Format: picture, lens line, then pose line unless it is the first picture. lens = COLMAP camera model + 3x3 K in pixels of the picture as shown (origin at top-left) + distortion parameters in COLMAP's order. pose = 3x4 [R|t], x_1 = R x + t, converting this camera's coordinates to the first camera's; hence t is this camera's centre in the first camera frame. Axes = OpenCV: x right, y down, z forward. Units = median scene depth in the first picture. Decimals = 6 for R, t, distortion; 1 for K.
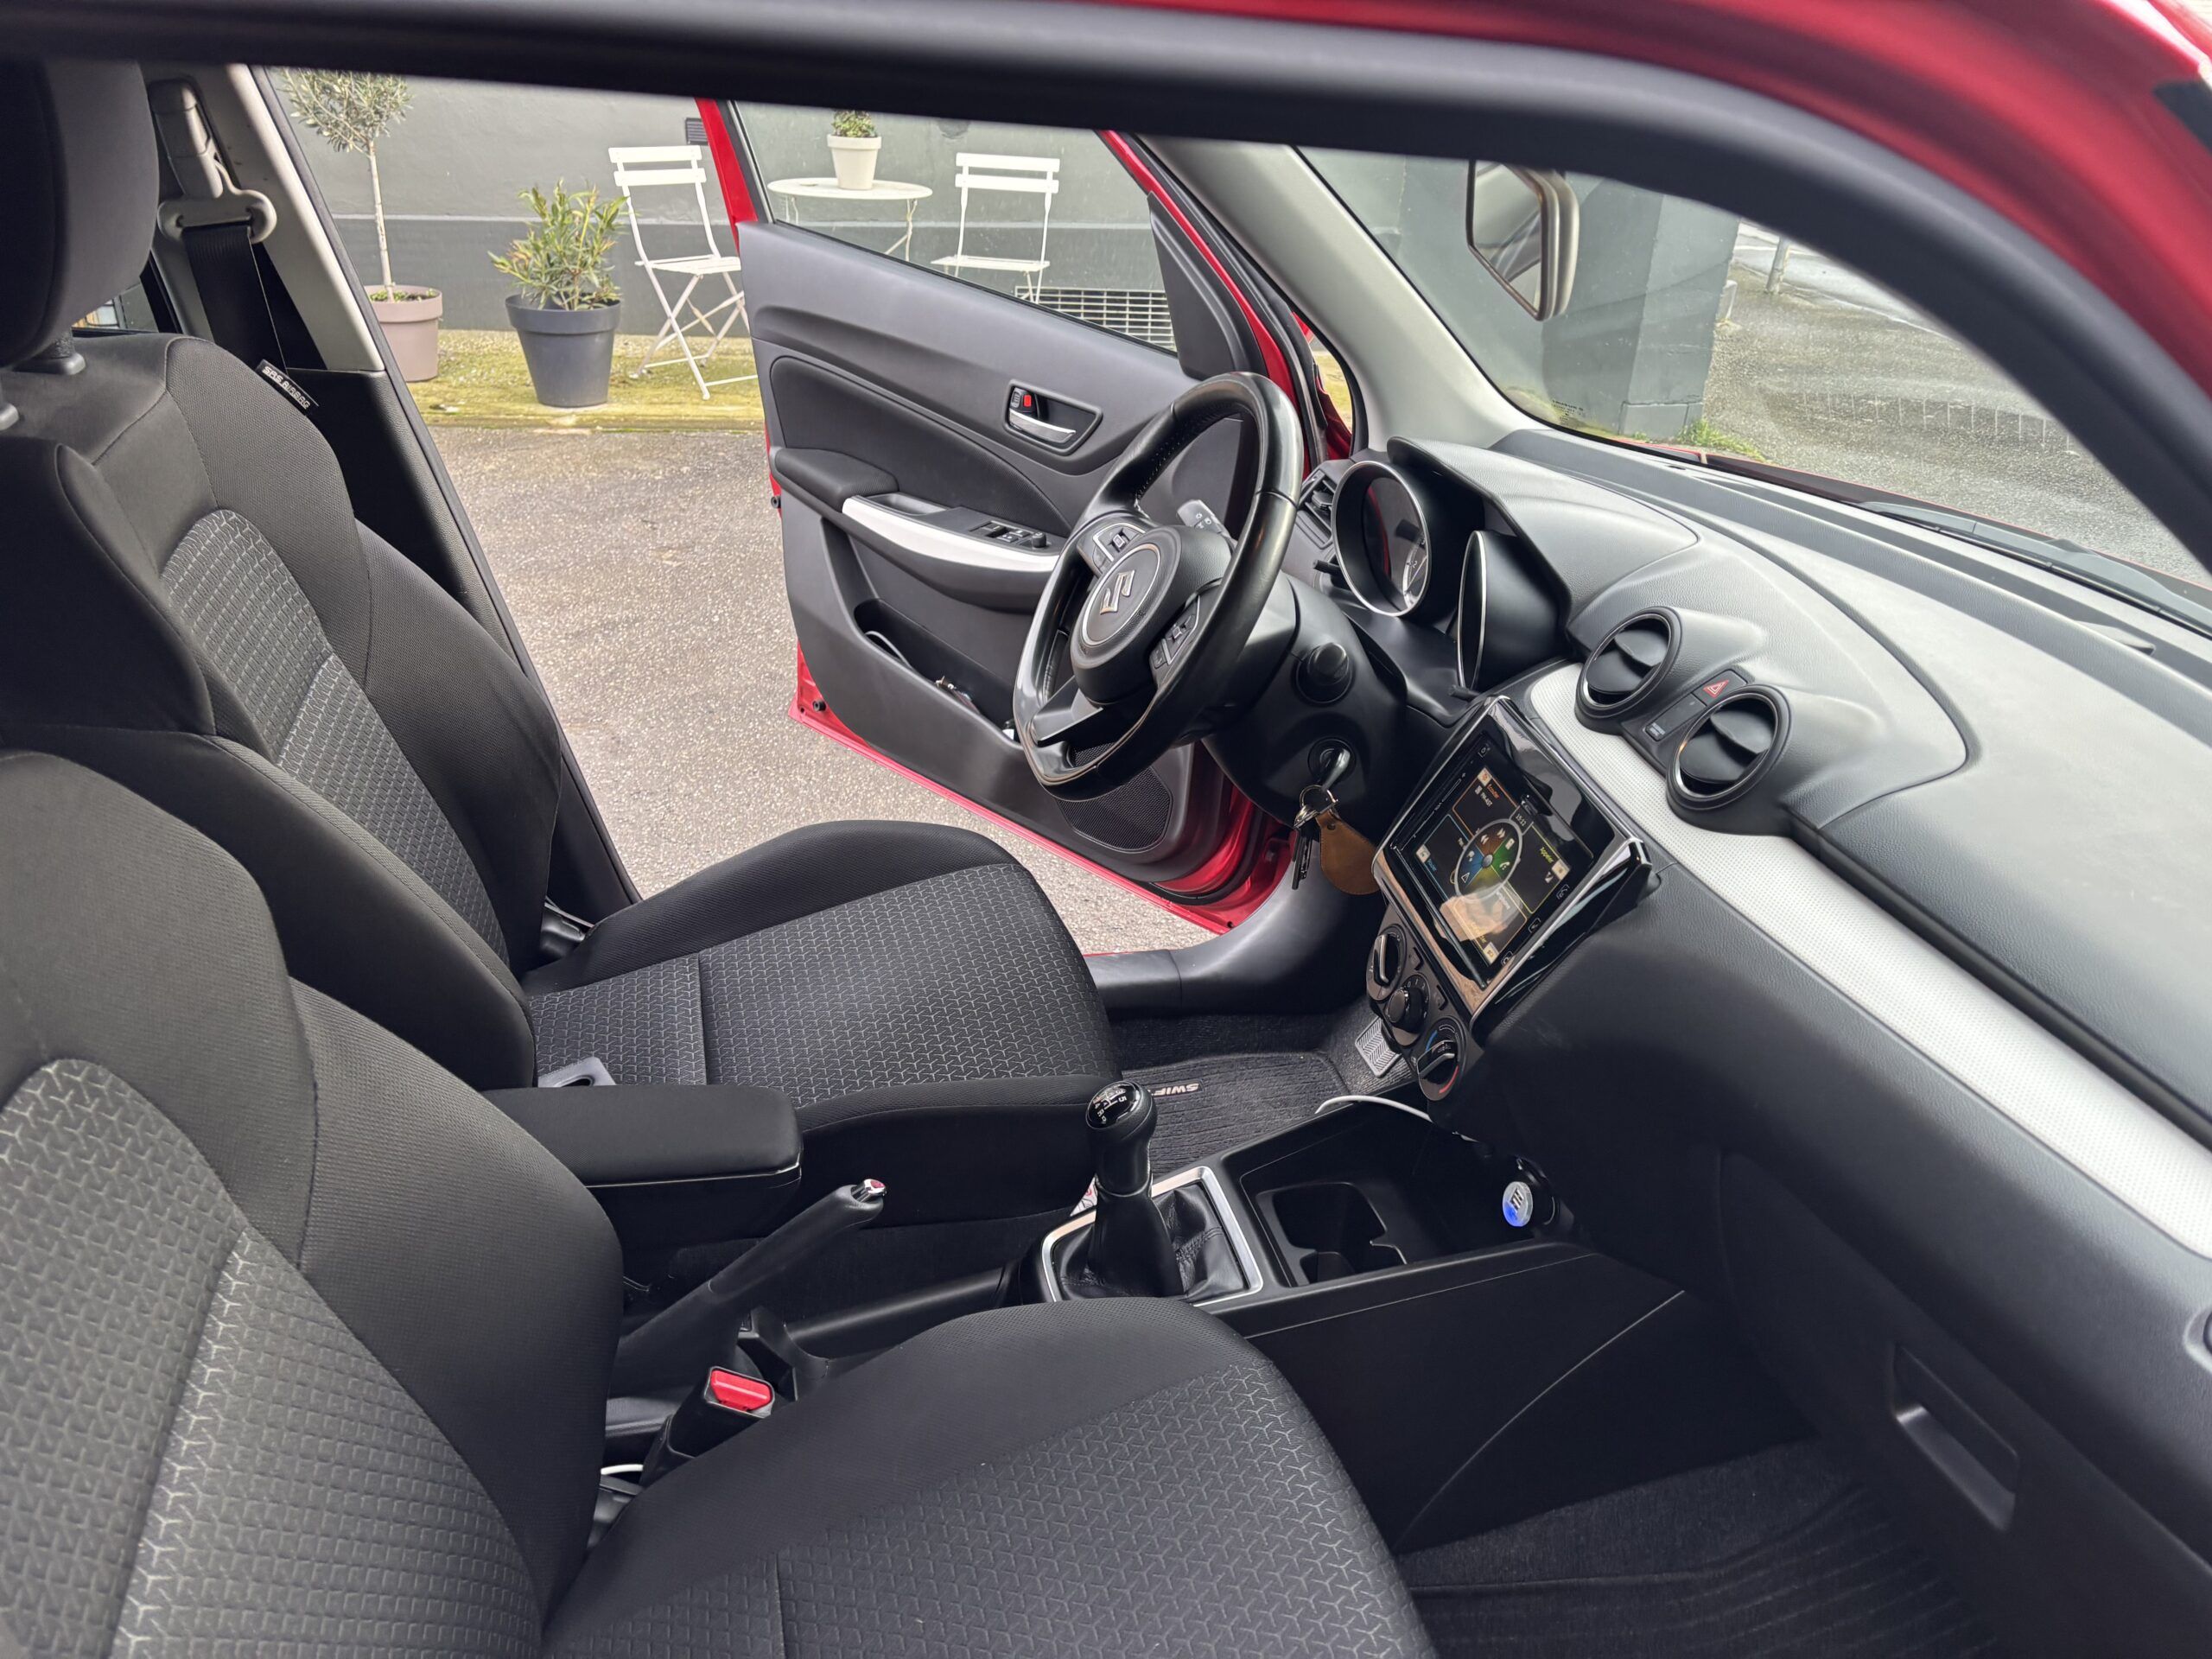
lens RADIAL K [[1706.6, 0, 1089.4], [0, 1706.6, 844.3], [0, 0, 1]] dist [0.016822, -0.002101]
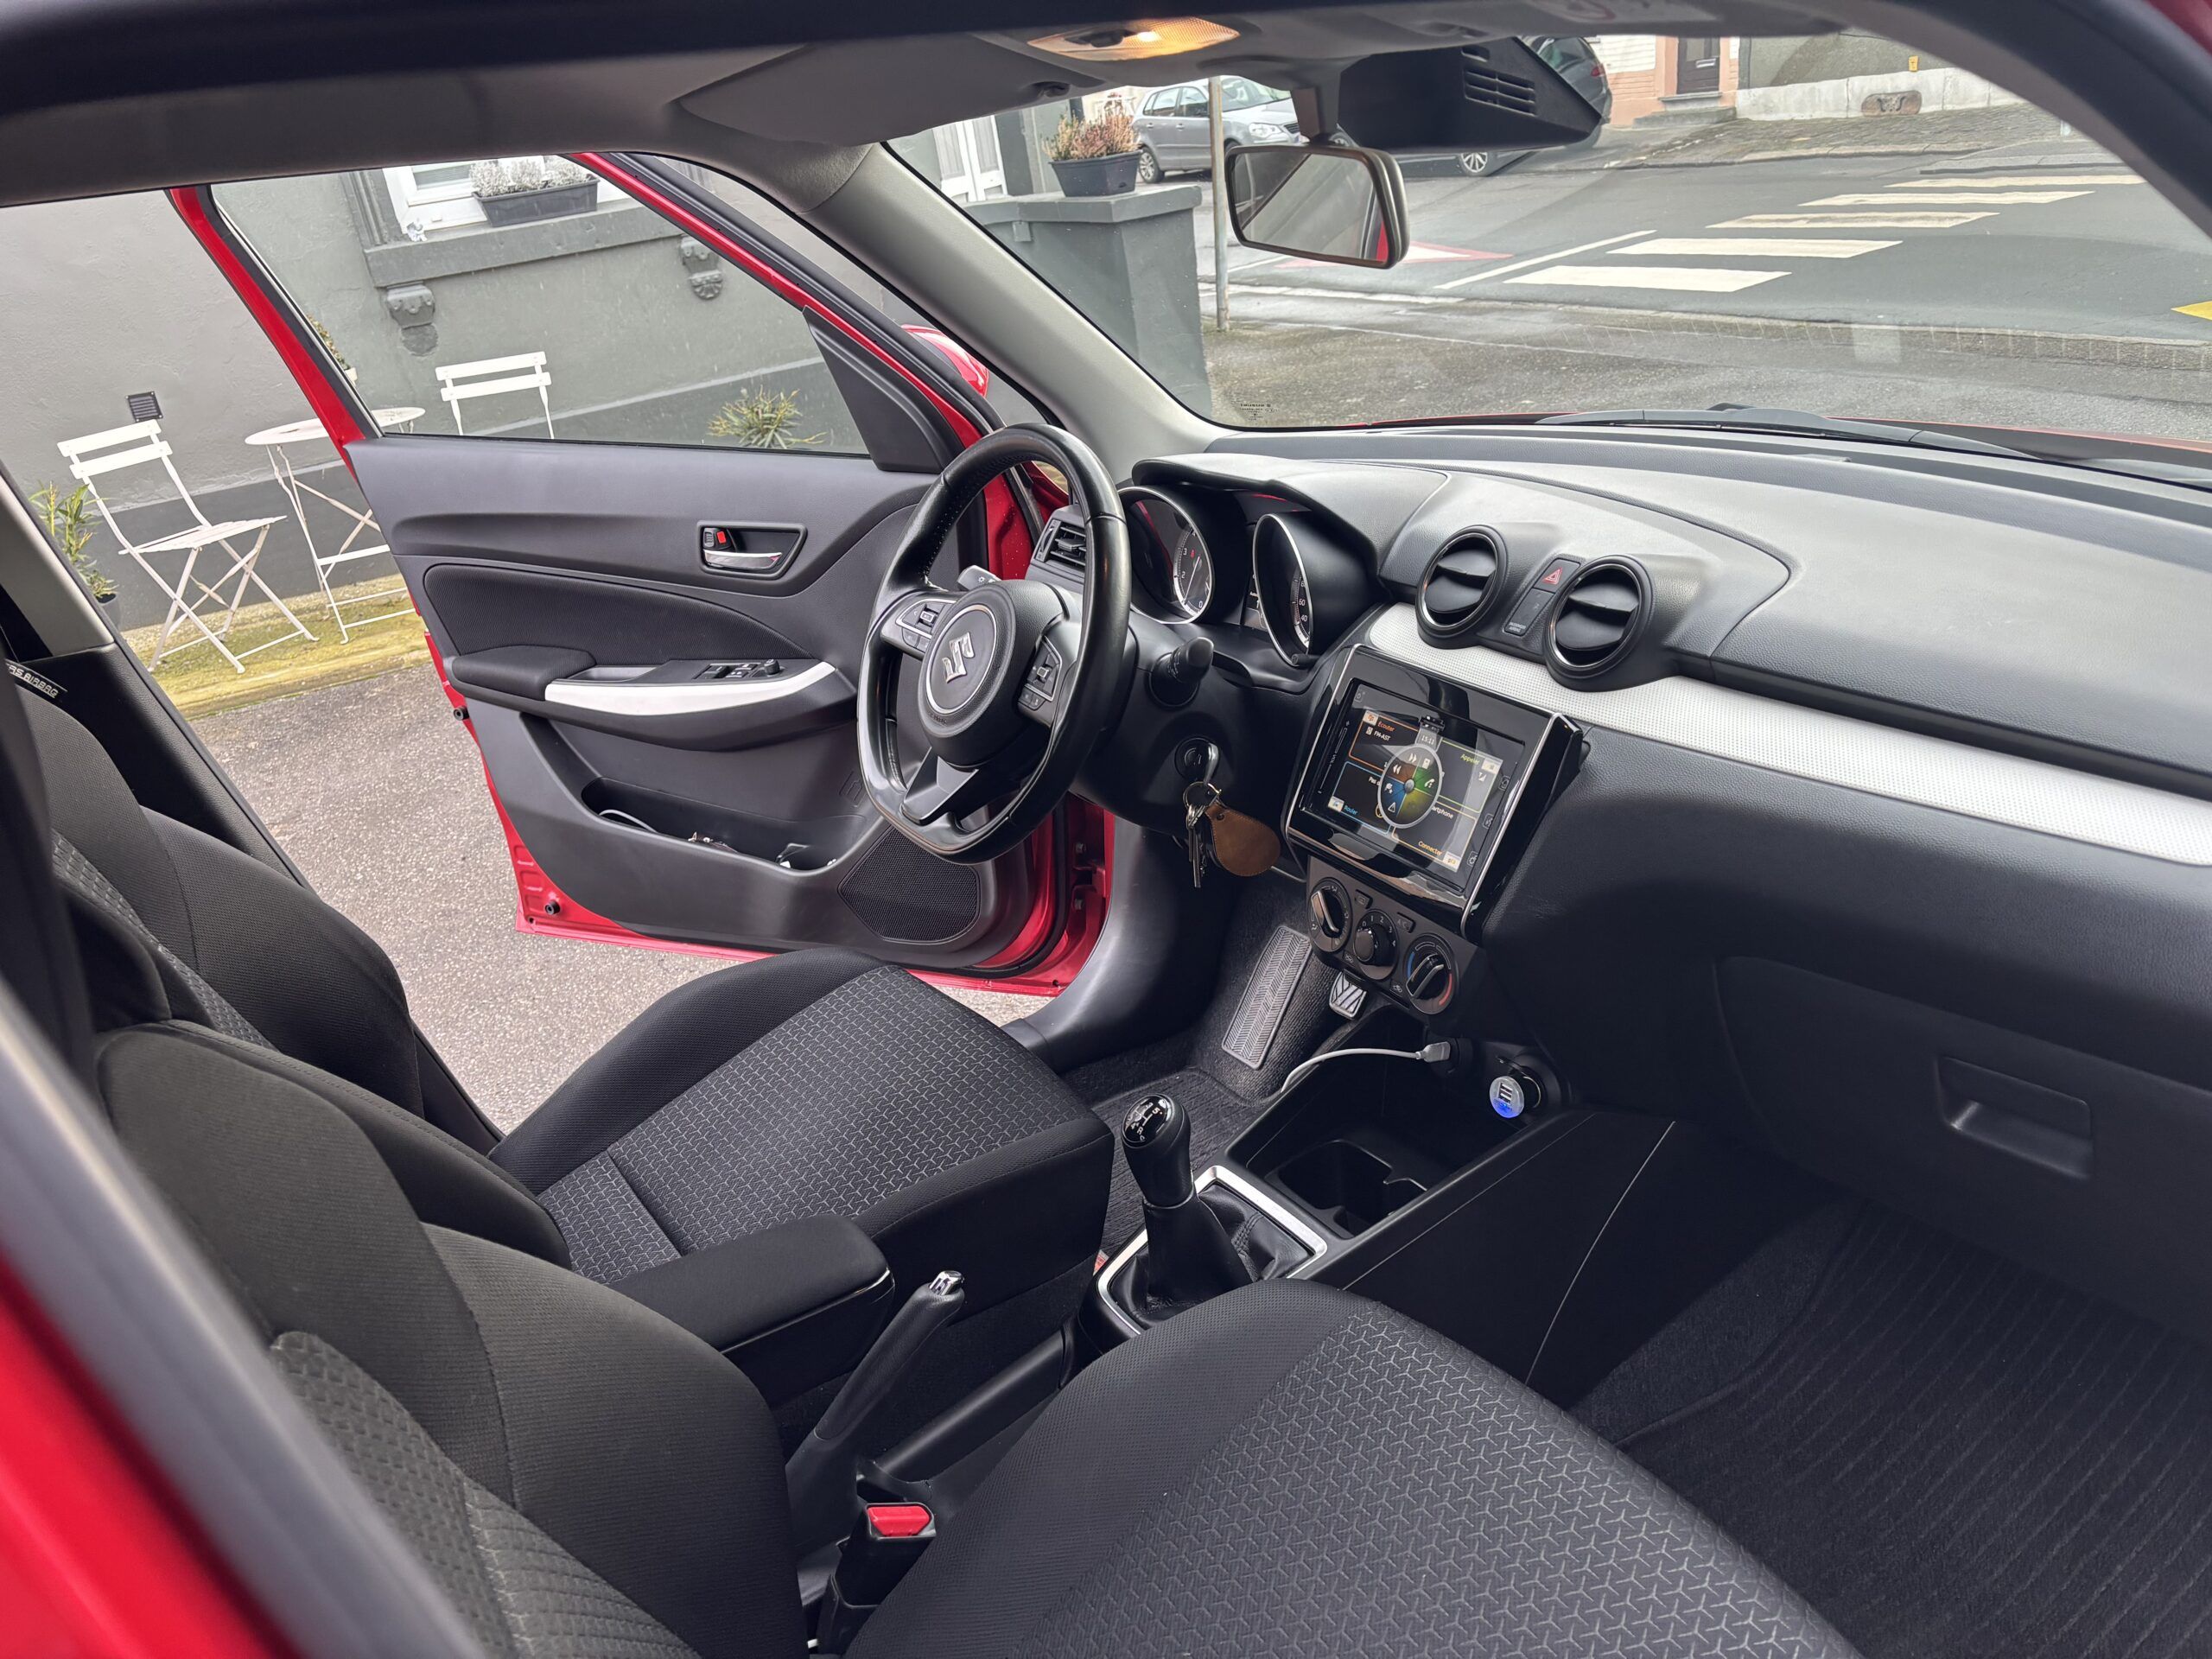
lens RADIAL K [[1700.9, 0, 1111.8], [0, 1700.9, 834.0], [0, 0, 1]] dist [0.012999, 0.007475]
pose [[0.931437, -0.283167, 0.228565, -0.143643], [0.299157, 0.953451, -0.037888, 0.017150], [-0.207197, 0.103667, 0.972791, 0.002387]]
